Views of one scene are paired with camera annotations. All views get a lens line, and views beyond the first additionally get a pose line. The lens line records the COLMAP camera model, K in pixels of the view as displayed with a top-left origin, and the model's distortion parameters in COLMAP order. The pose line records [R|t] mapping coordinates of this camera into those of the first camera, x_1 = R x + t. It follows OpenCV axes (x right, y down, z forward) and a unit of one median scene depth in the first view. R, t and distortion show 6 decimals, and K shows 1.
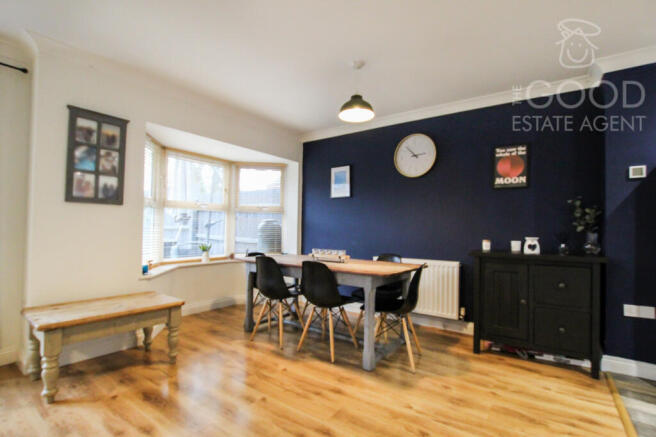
lens RADIAL K [[316.1, 0, 331.5], [0, 316.1, 221.6], [0, 0, 1]] dist [-0.018306, 0.001078]
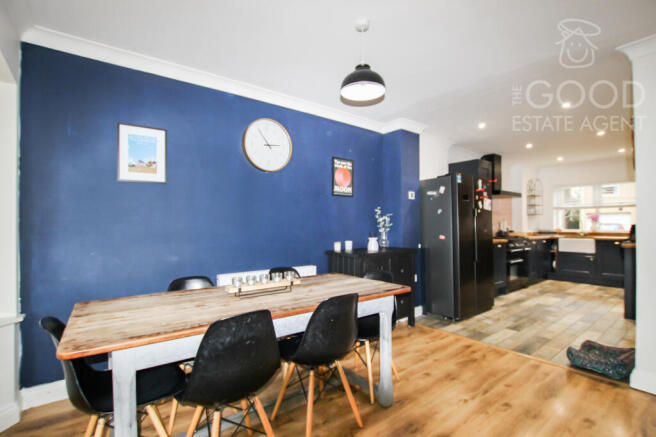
lens RADIAL K [[316.1, 0, 331.0], [0, 316.1, 218.3], [0, 0, 1]] dist [-0.018306, 0.001078]
pose [[0.274506, 0.001716, 0.961584, -0.591015], [-0.016028, 0.999868, 0.002792, -0.026067], [-0.961452, -0.016179, 0.274498, 0.735419]]
